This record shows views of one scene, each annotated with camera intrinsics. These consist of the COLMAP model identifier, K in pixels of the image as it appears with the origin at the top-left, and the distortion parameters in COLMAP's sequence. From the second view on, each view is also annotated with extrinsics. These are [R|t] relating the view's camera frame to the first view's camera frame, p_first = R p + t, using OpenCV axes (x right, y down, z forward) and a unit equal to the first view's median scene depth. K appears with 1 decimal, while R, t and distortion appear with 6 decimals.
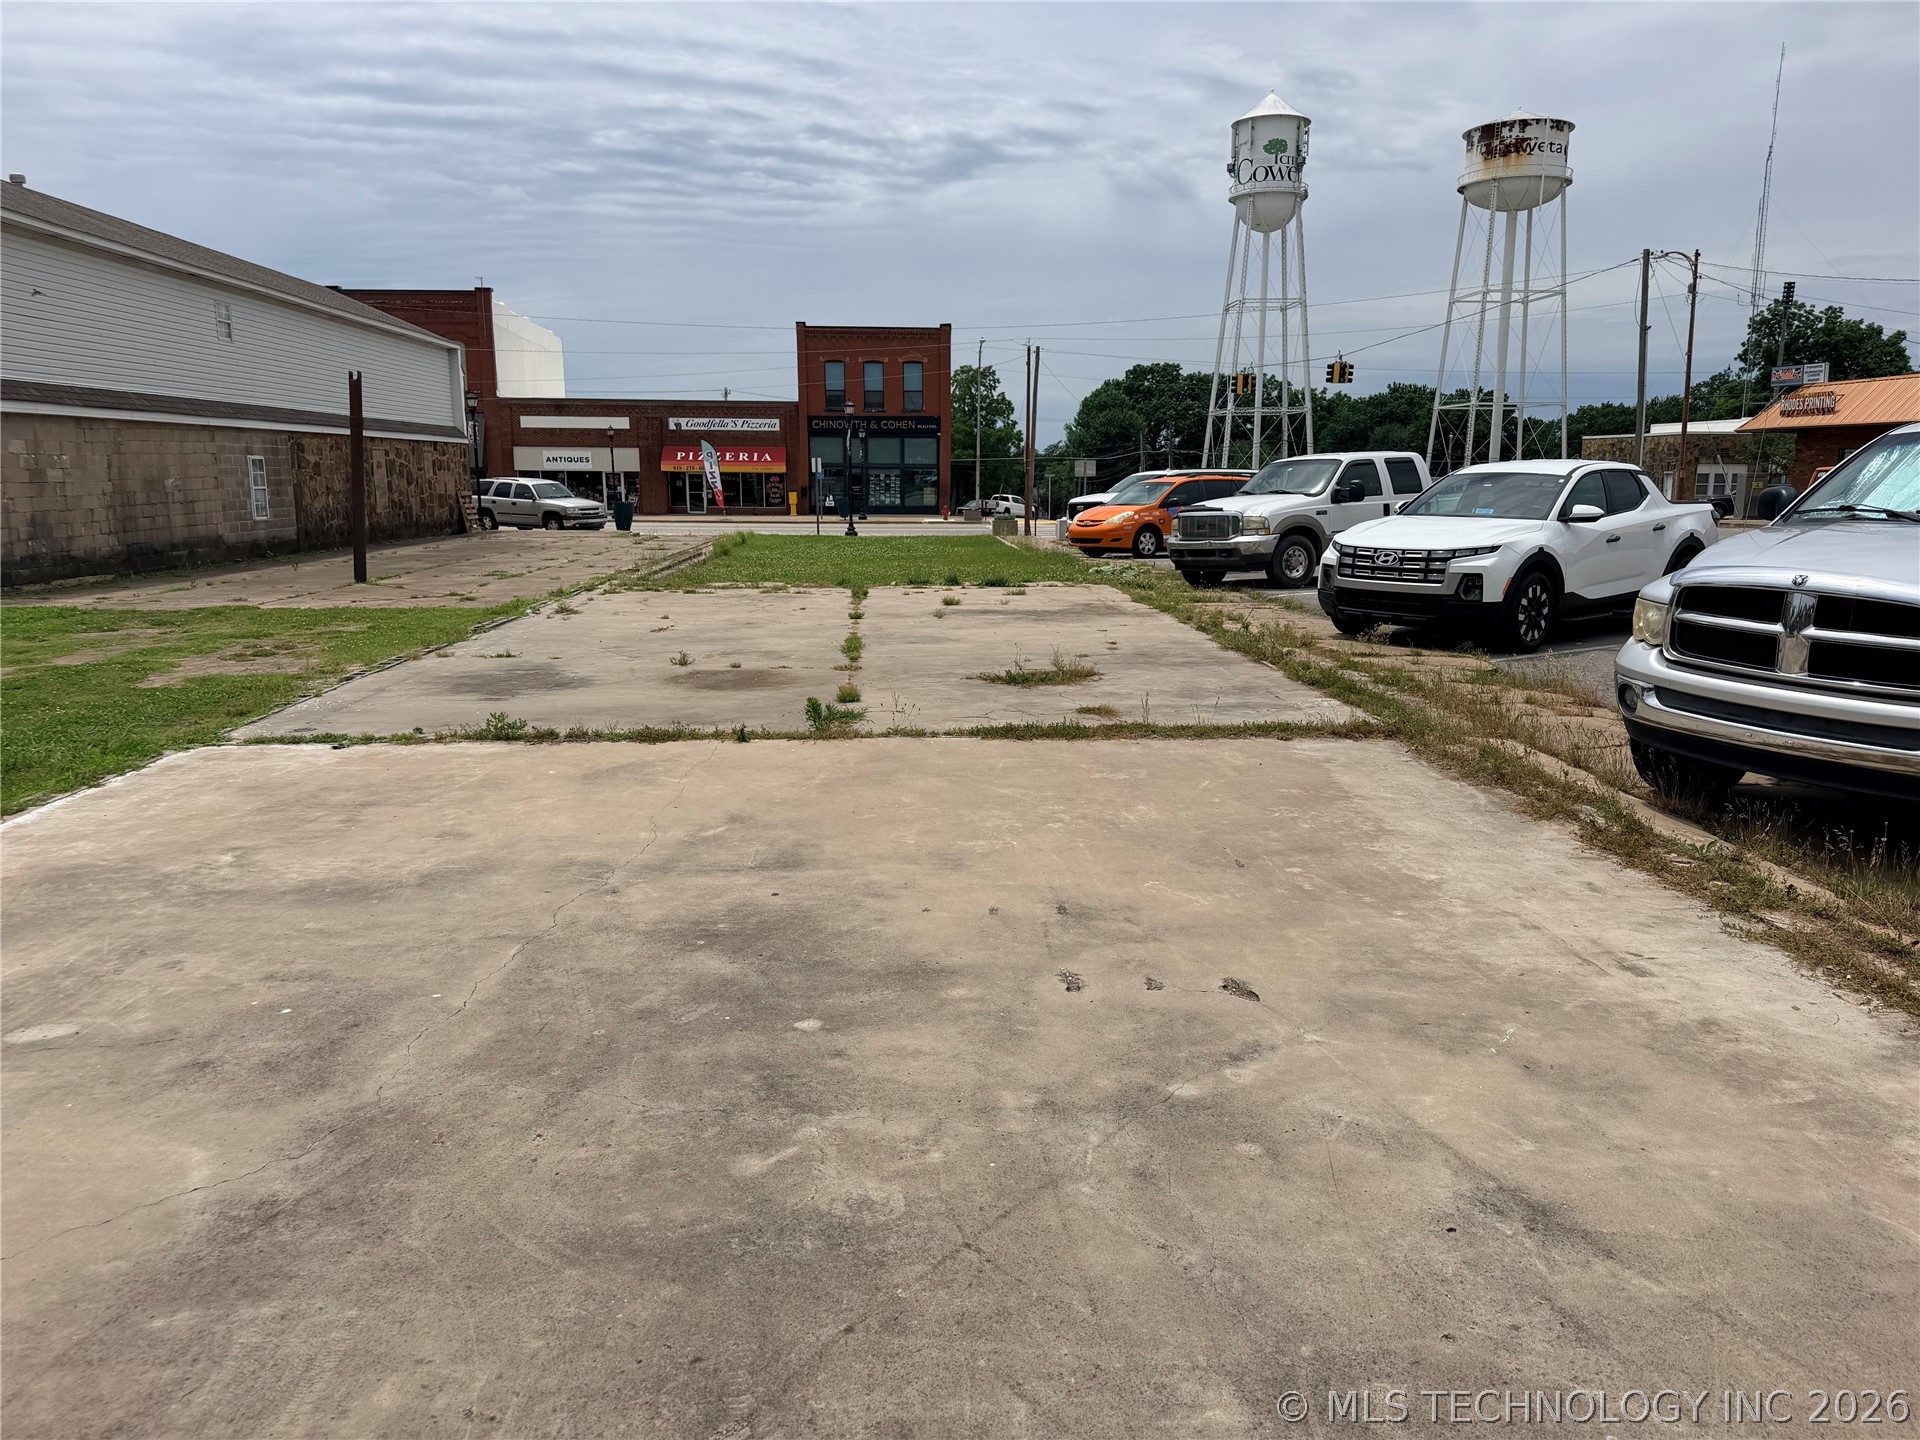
lens RADIAL K [[1352.5, 0, 957.1], [0, 1352.5, 706.9], [0, 0, 1]] dist [0.092150, -0.134737]
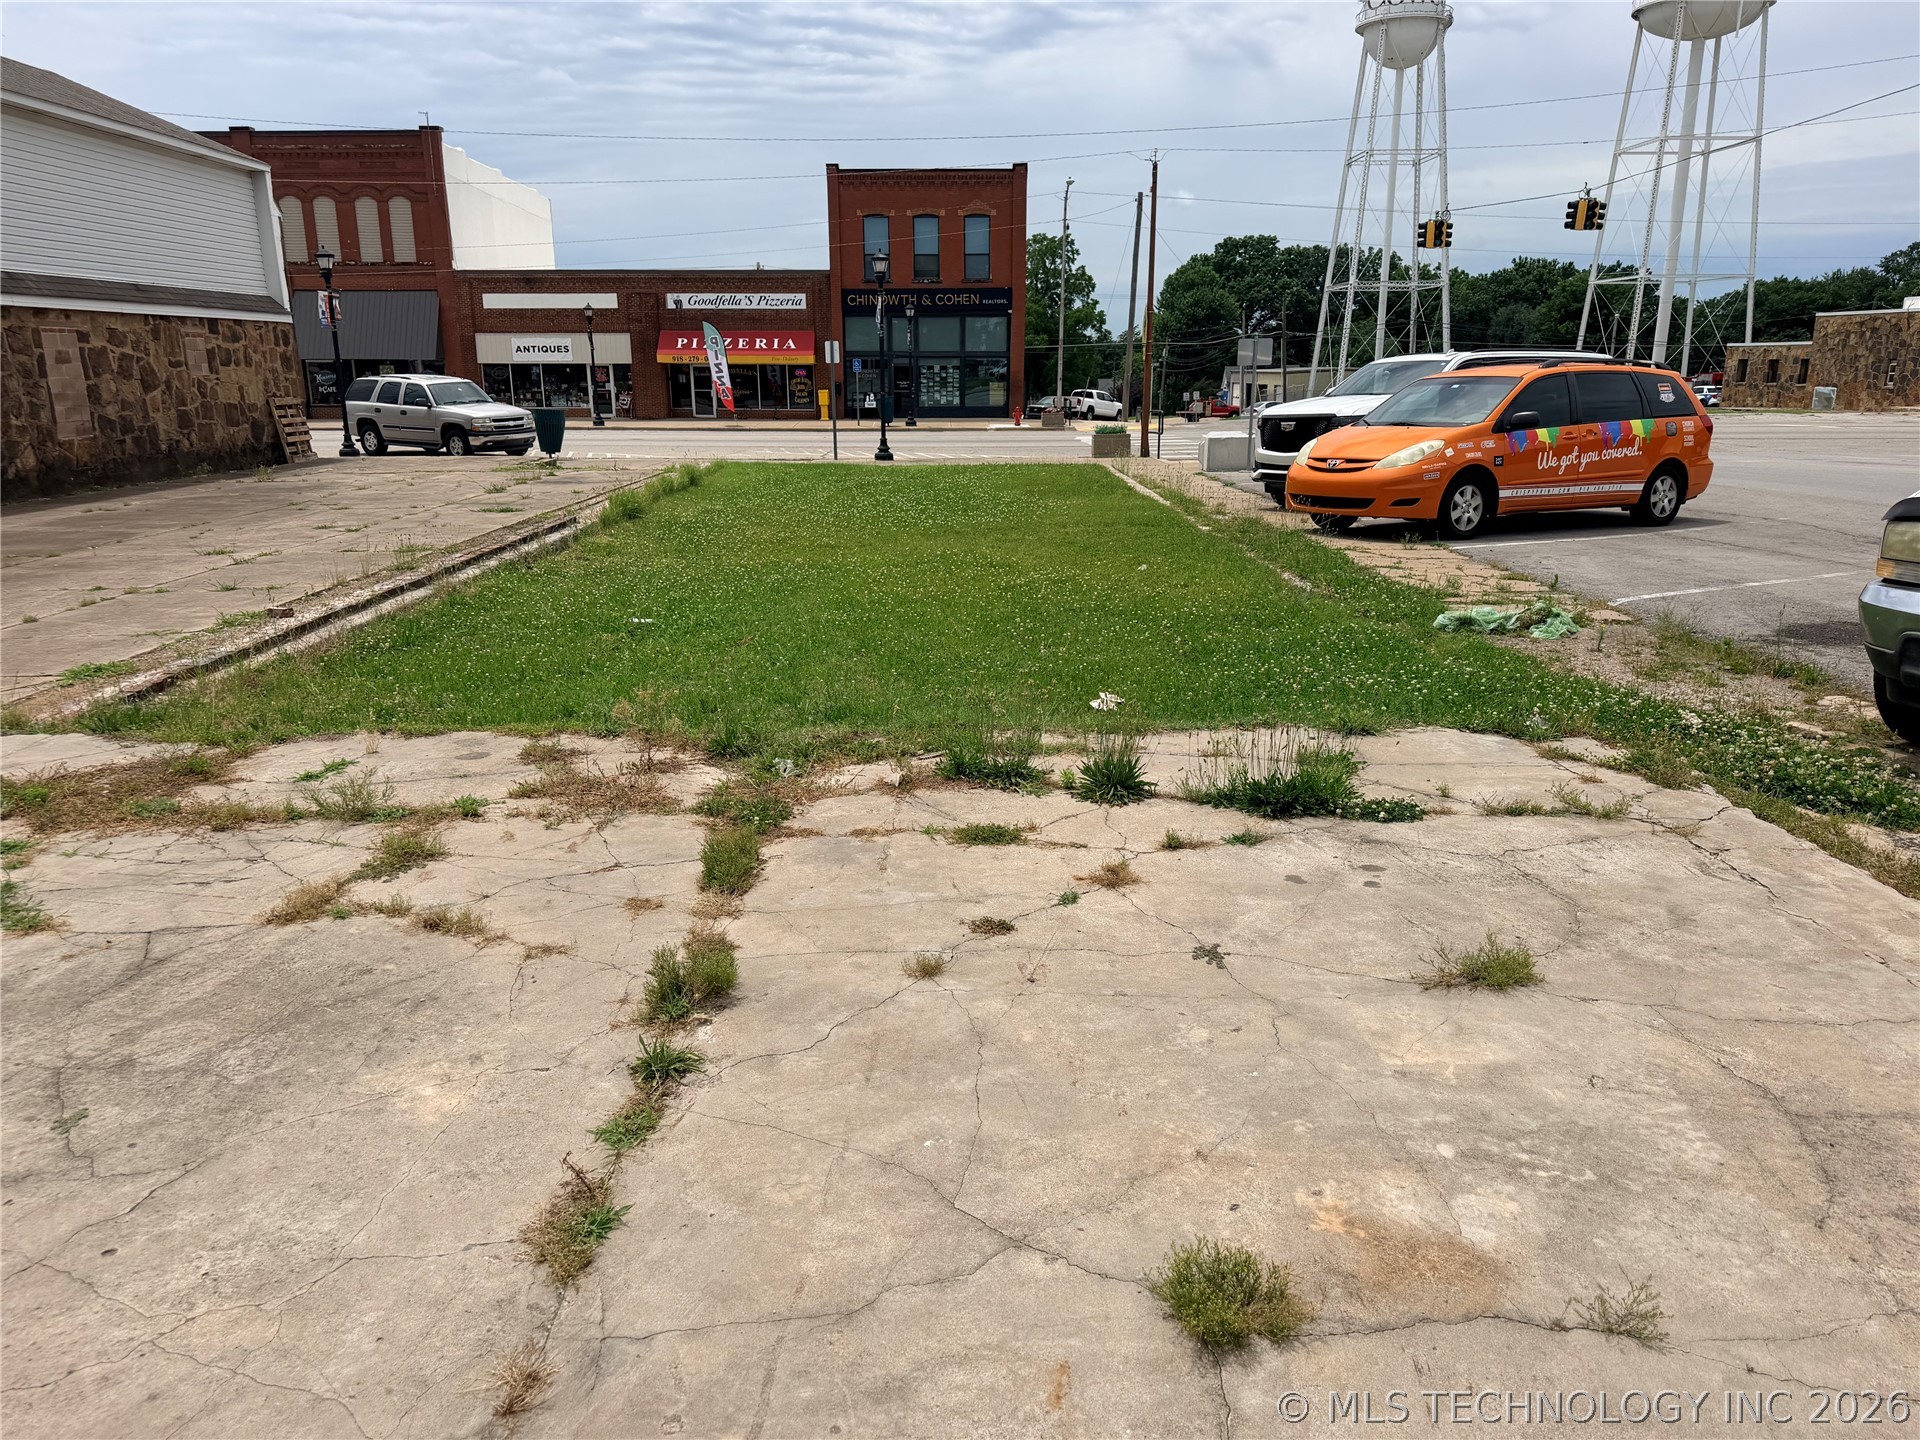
lens RADIAL K [[1352.5, 0, 957.1], [0, 1352.5, 706.9], [0, 0, 1]] dist [0.092150, -0.134737]
pose [[0.999015, 0.004472, -0.044156, -0.008643], [-0.001080, 0.997065, 0.076553, -0.037276], [0.044369, -0.076430, 0.996087, 0.215597]]
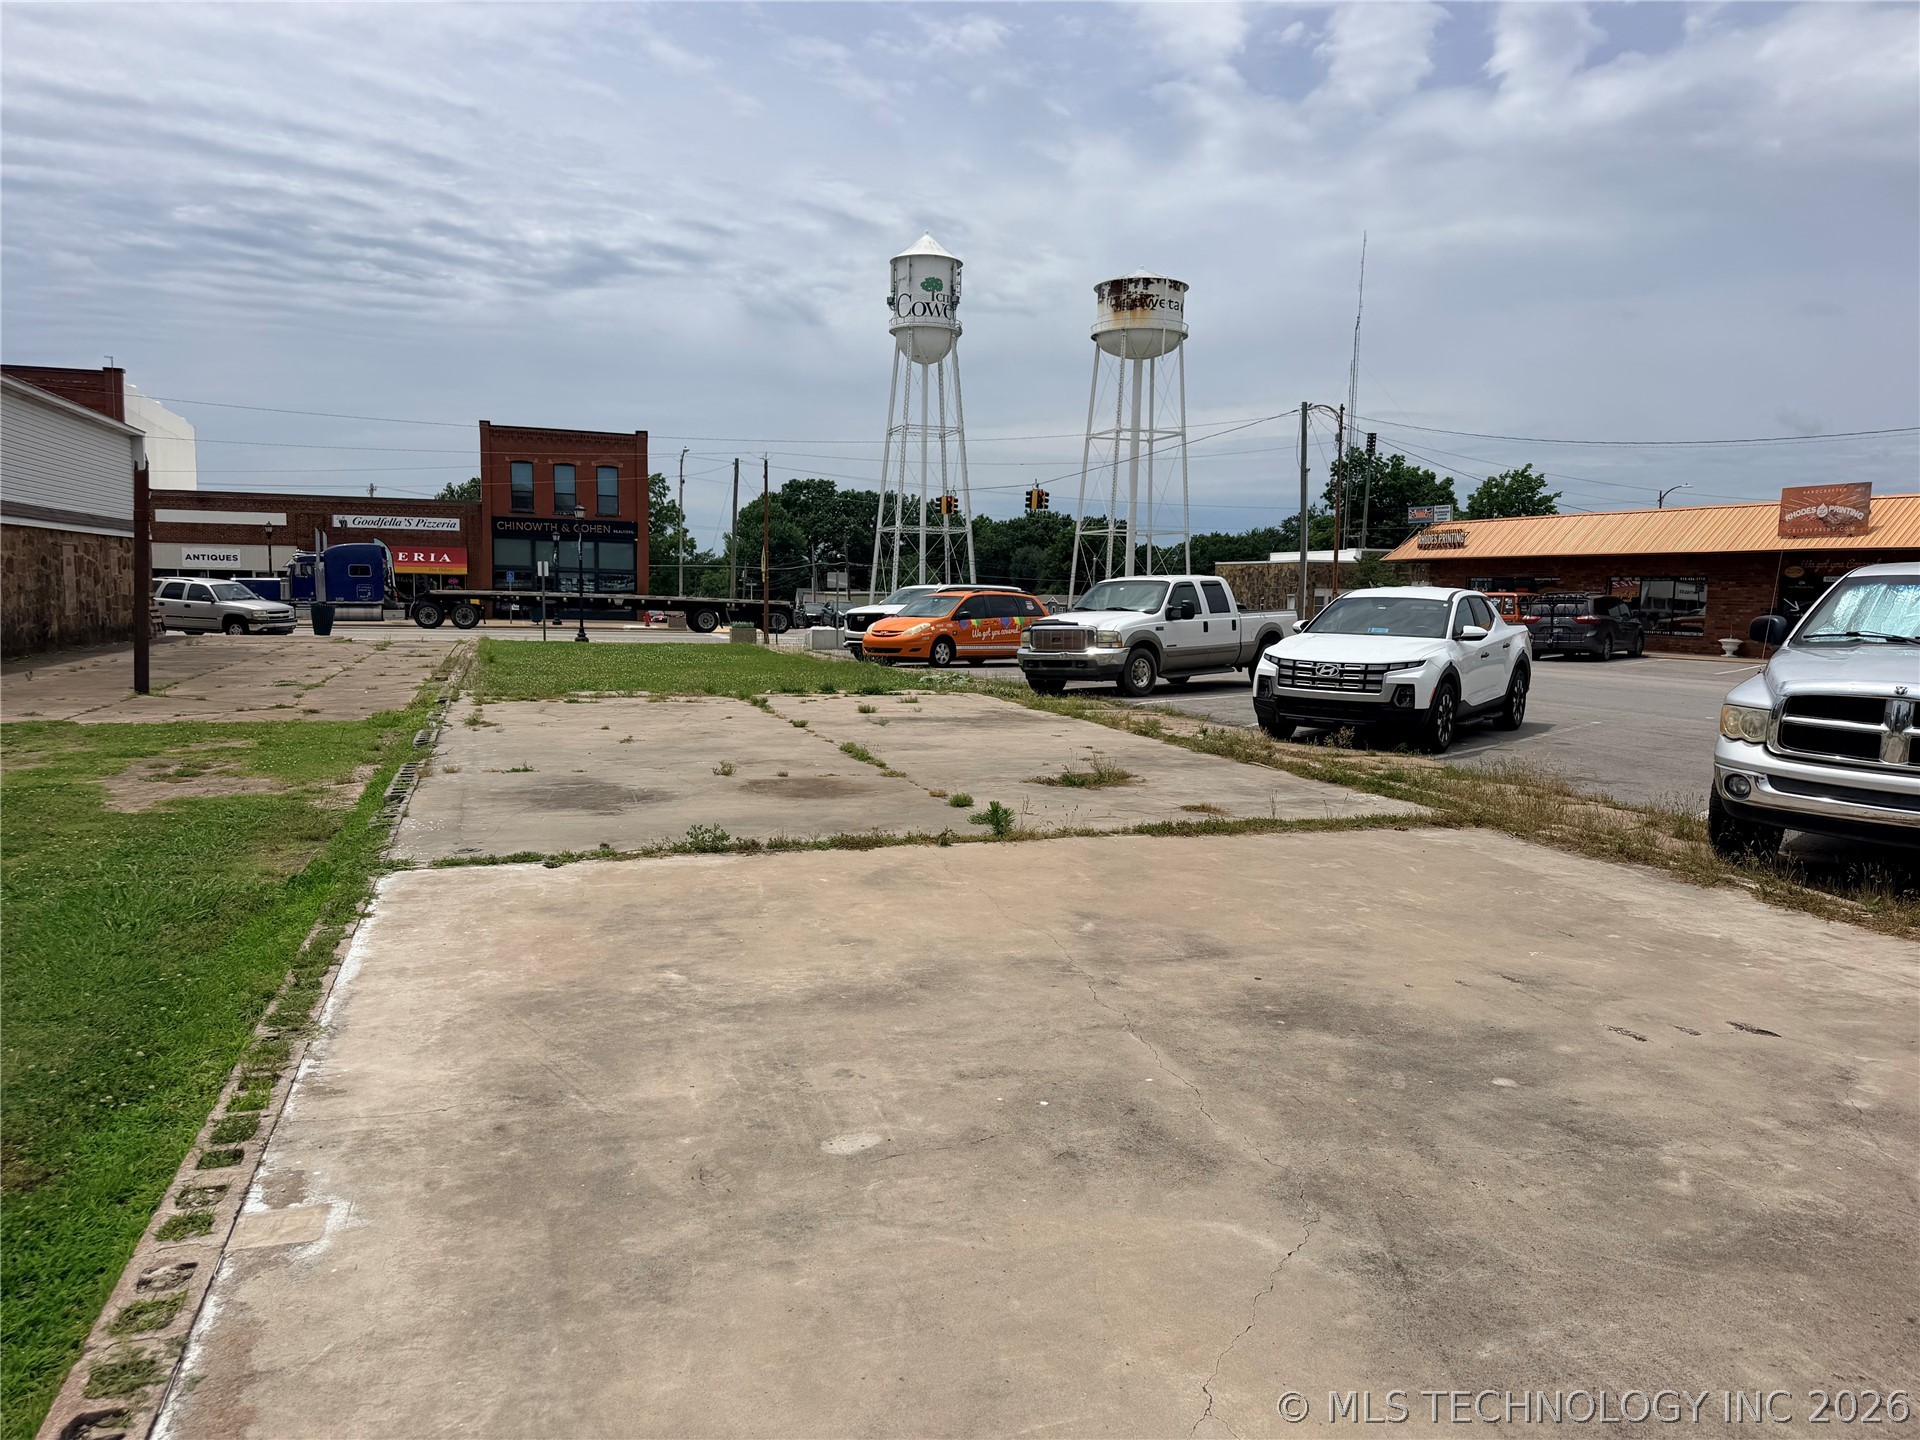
lens RADIAL K [[1352.5, 0, 957.1], [0, 1352.5, 706.9], [0, 0, 1]] dist [0.092150, -0.134737]
pose [[0.964408, -0.004303, 0.264382, -0.052427], [0.025290, 0.996785, -0.076028, -0.000146], [-0.263205, 0.080008, 0.961417, -0.000236]]
